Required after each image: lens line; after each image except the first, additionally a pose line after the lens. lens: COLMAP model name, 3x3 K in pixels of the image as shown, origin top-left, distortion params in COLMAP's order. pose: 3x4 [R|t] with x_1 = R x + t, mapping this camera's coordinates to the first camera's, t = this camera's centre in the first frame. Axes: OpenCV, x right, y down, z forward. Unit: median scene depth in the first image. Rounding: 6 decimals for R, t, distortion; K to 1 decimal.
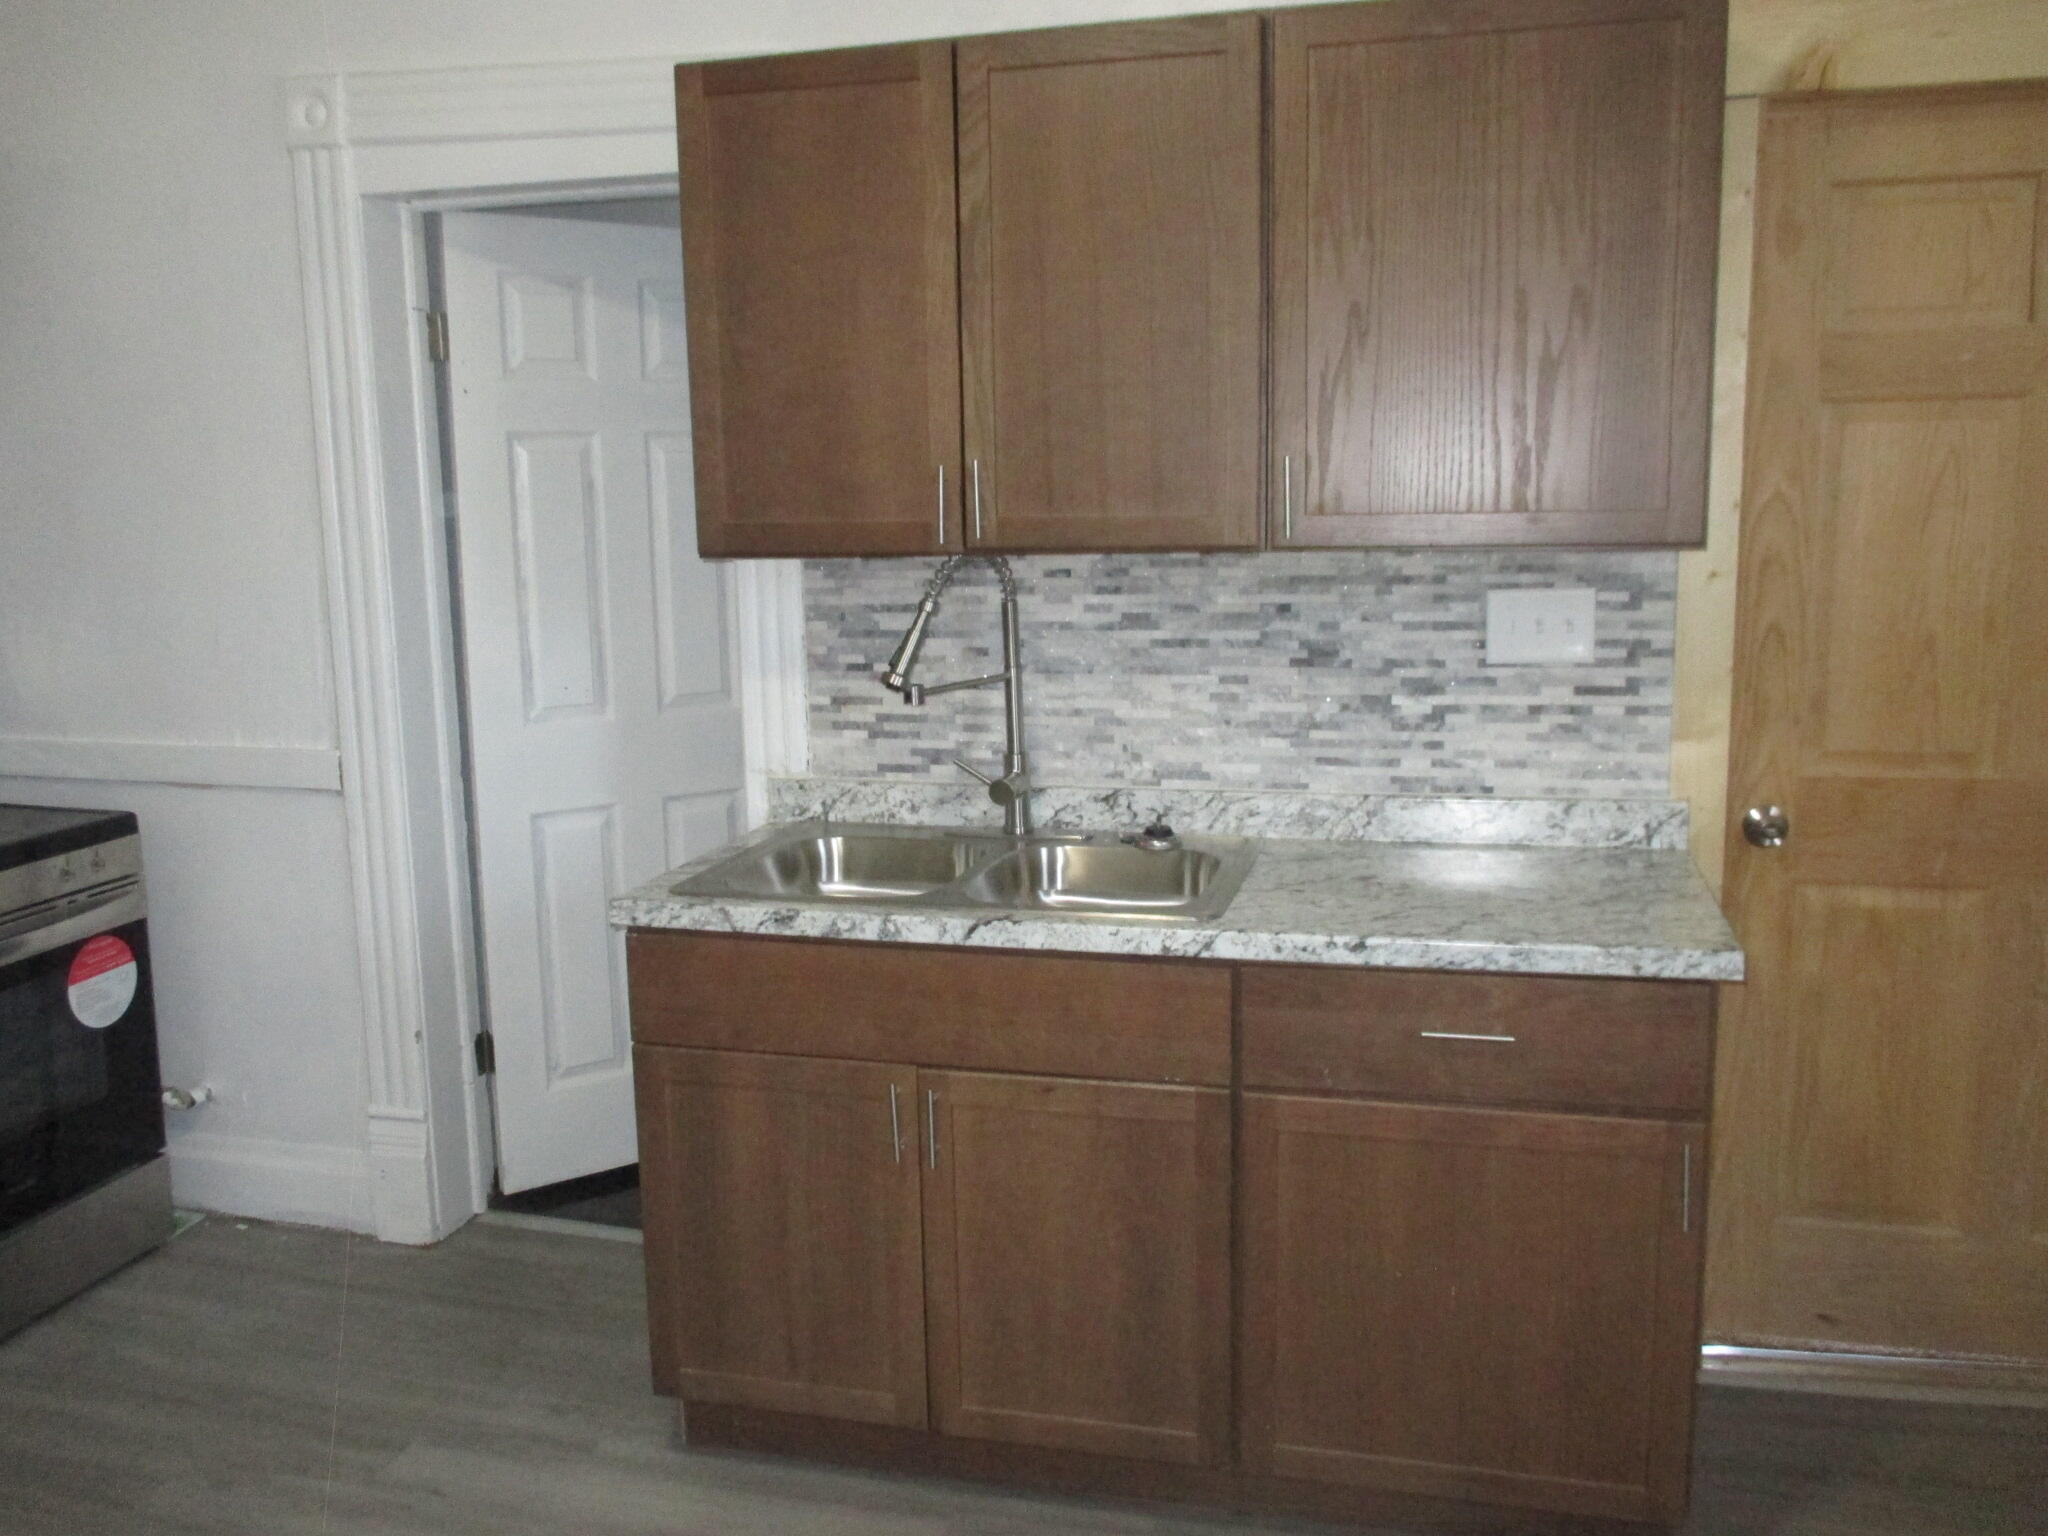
lens RADIAL K [[1718.1, 0, 1027.6], [0, 1718.1, 756.5], [0, 0, 1]] dist [-0.028824, 0.007584]
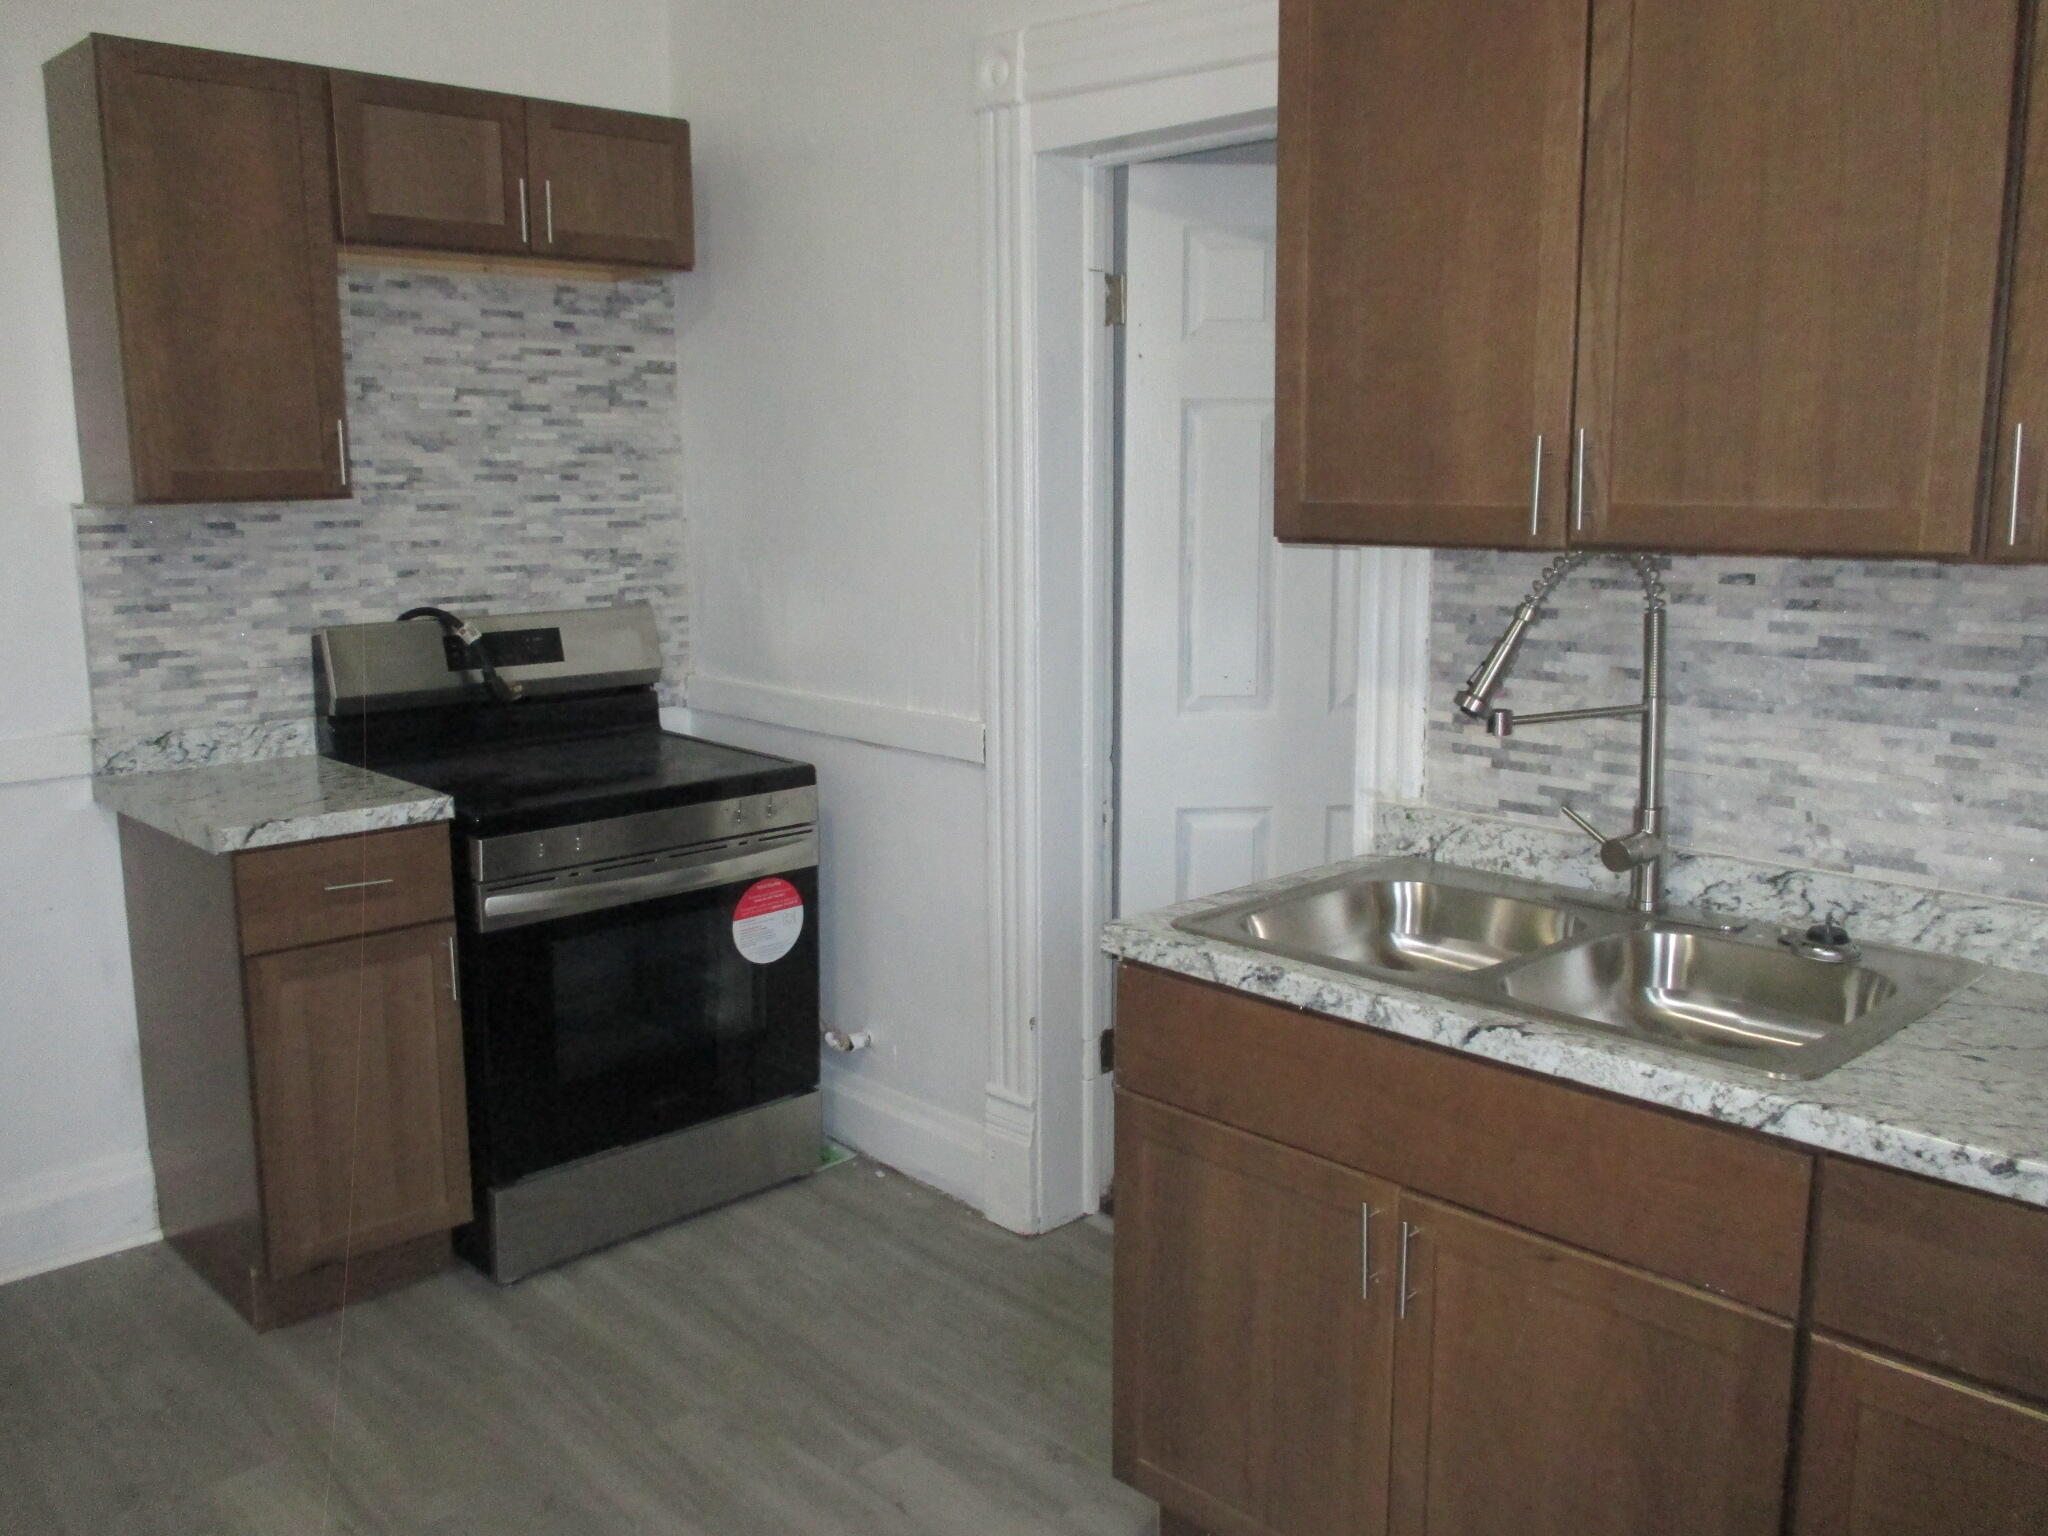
lens RADIAL K [[1718.1, 0, 1022.9], [0, 1718.1, 764.0], [0, 0, 1]] dist [-0.028824, 0.007584]
pose [[0.849949, 0.101306, -0.517034, 0.149512], [-0.092367, 0.994793, 0.043075, -0.028410], [0.518706, 0.011146, 0.854880, 0.187207]]
